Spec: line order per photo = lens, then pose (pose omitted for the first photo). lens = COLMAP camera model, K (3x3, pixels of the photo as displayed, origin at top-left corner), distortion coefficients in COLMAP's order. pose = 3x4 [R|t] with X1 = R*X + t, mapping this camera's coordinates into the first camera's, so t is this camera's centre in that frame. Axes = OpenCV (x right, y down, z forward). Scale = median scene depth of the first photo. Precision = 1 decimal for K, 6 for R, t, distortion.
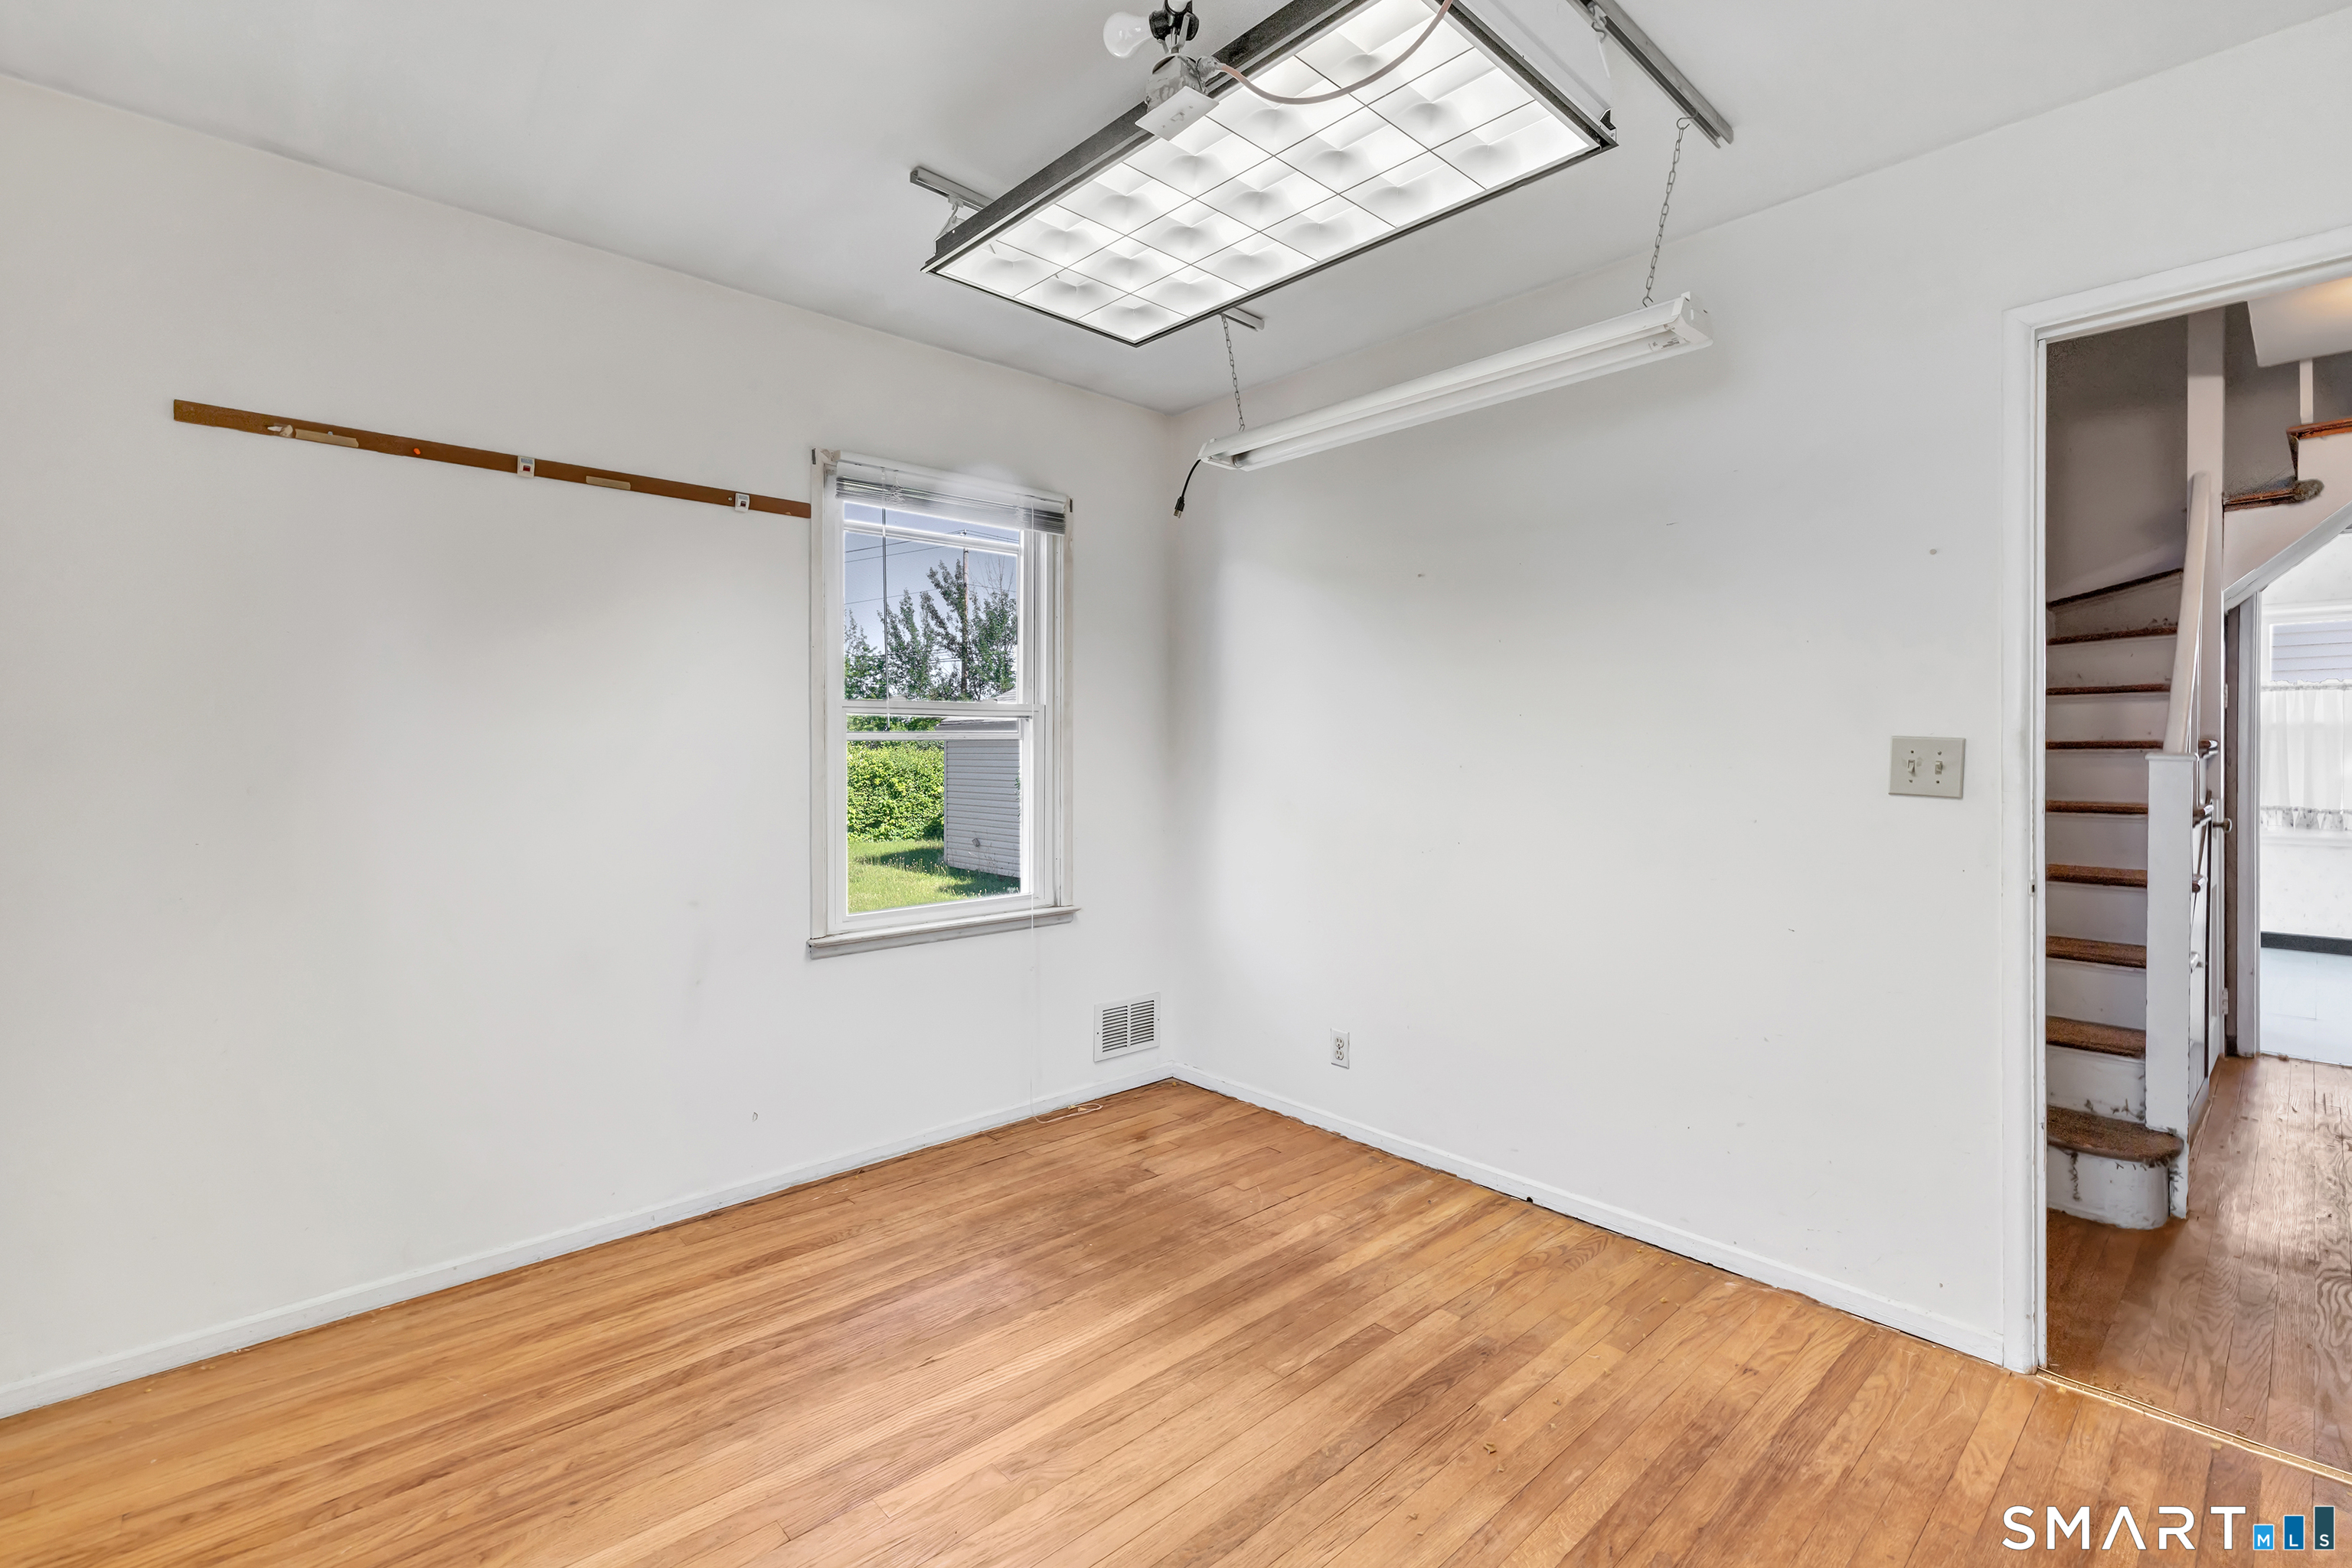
lens RADIAL K [[1048.1, 0, 1162.6], [0, 1048.1, 765.1], [0, 0, 1]] dist [0.000187, -0.000276]
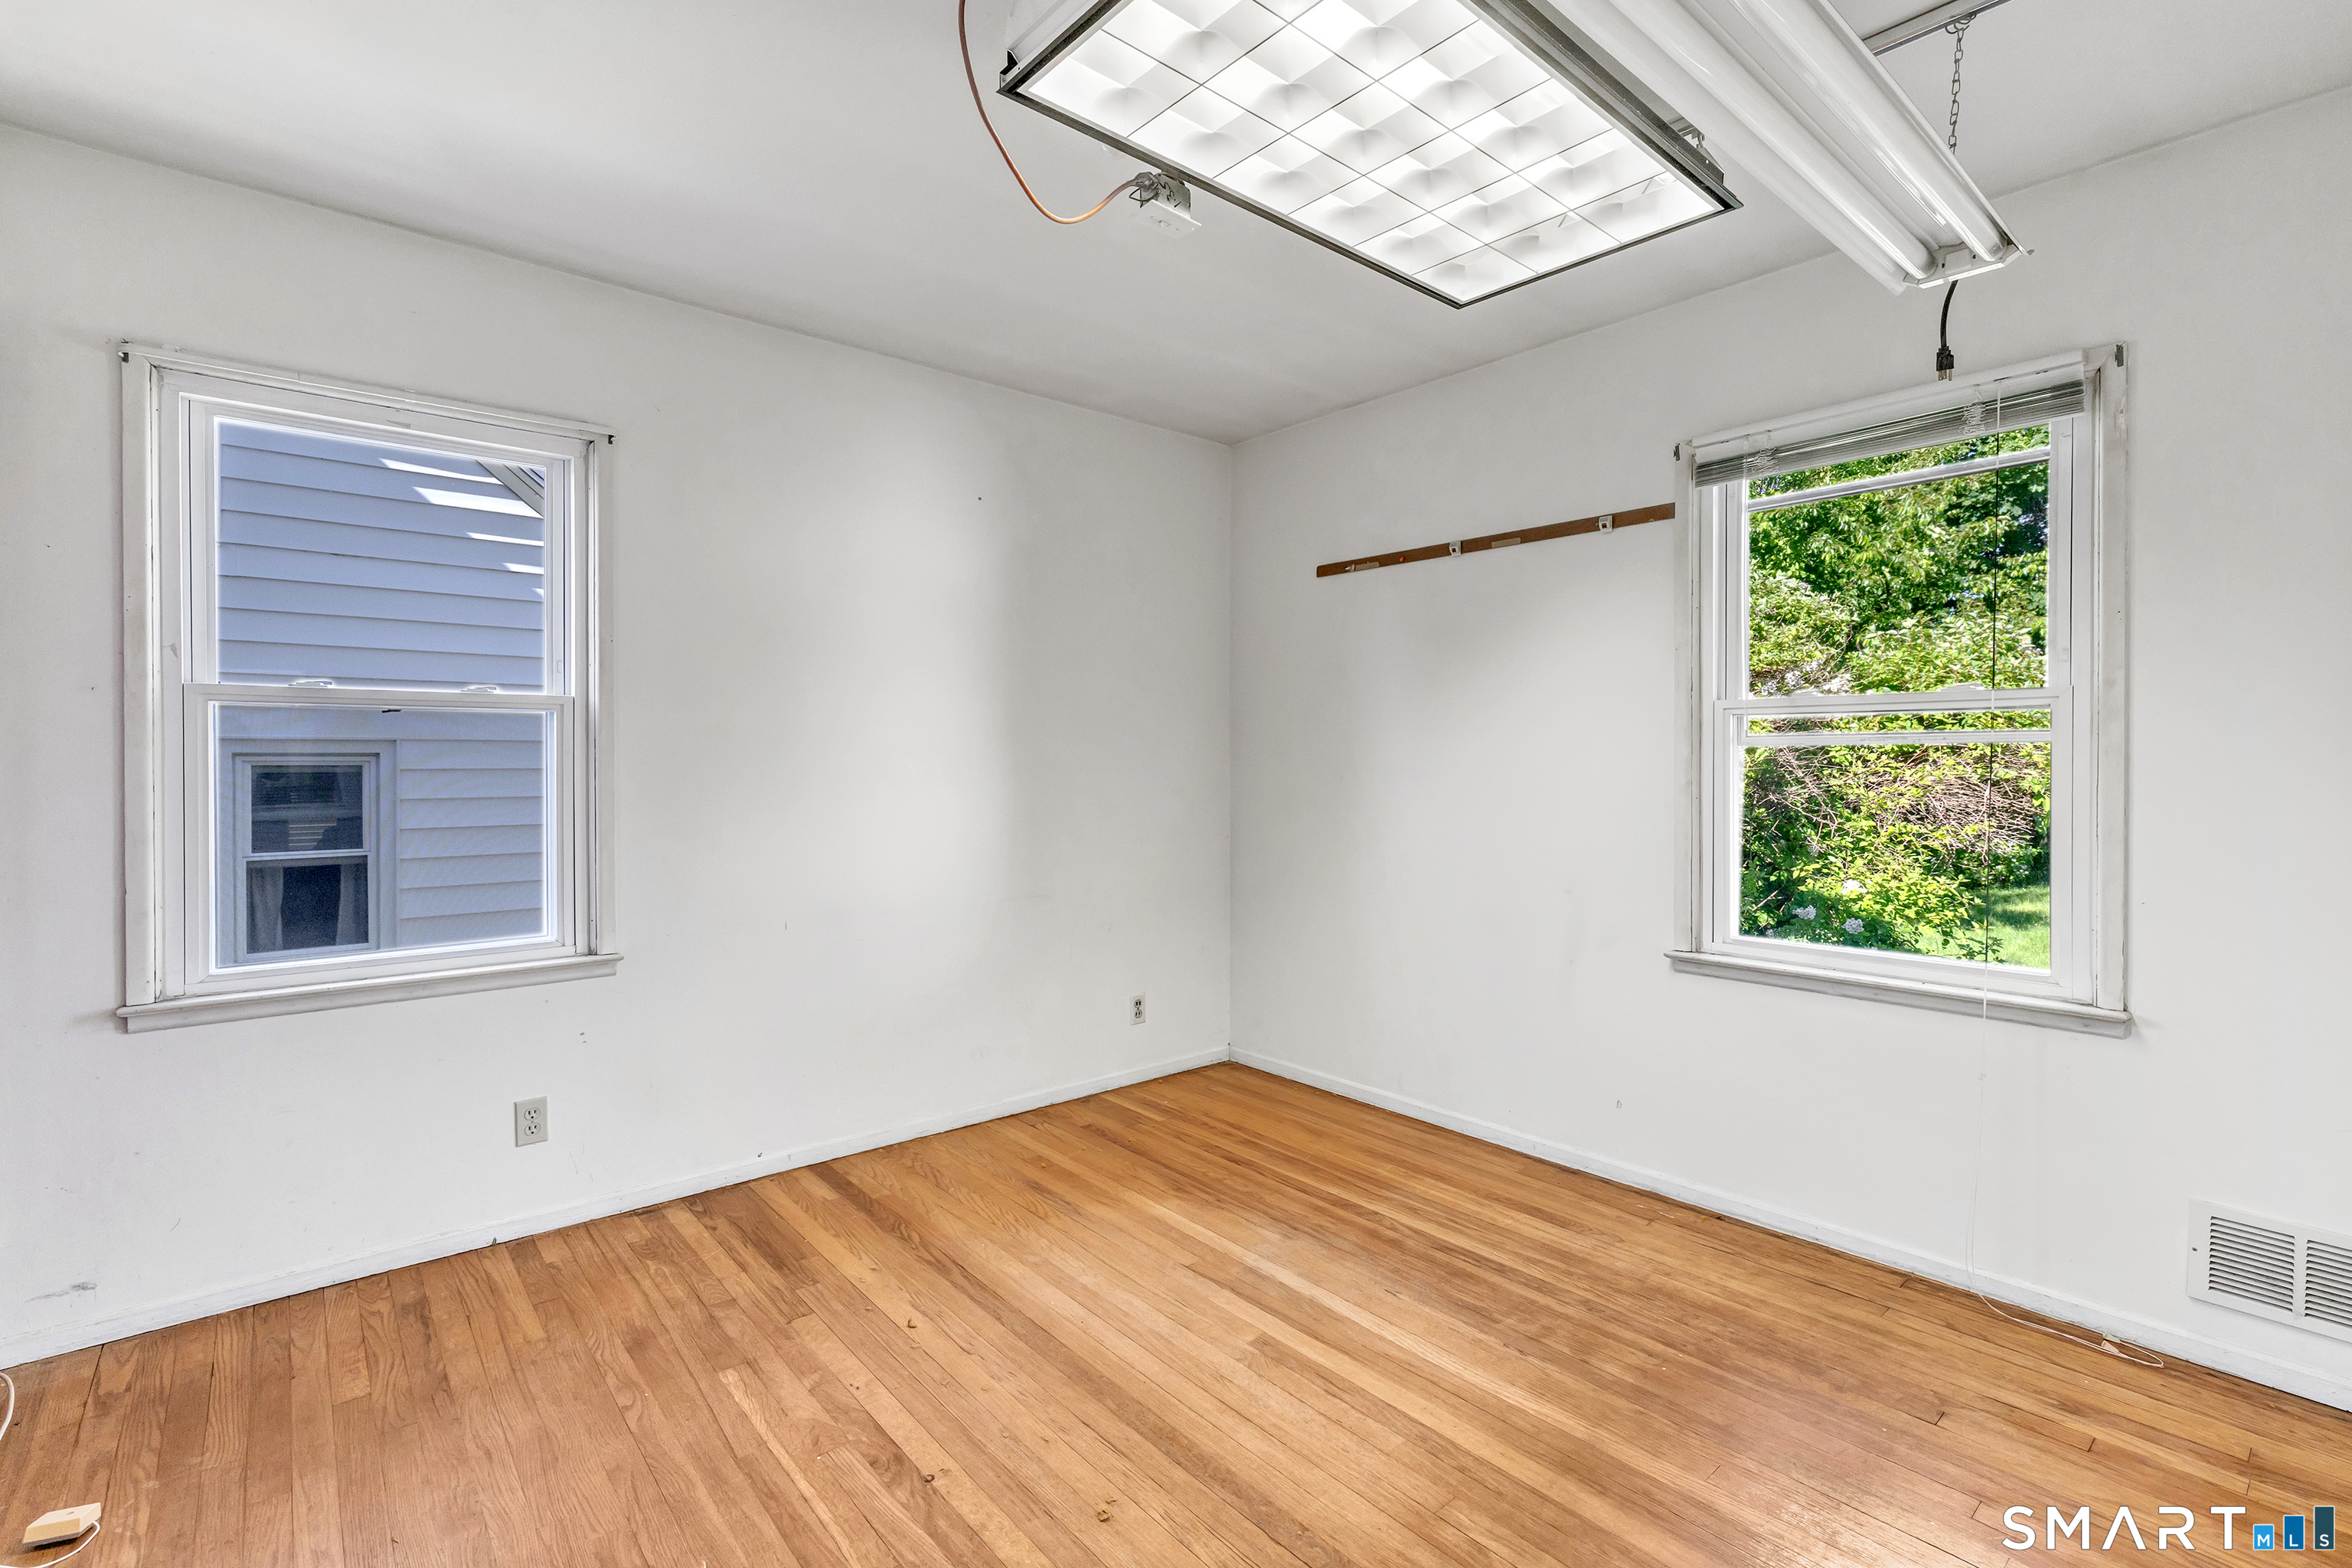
lens RADIAL K [[1068.4, 0, 1183.8], [0, 1068.4, 778.1], [0, 0, 1]] dist [0.002022, 0.000565]
pose [[-0.028922, 0.022222, -0.999335, 0.787426], [-0.015129, 0.999629, 0.022666, -0.010963], [0.999467, 0.015775, -0.028575, 0.673940]]
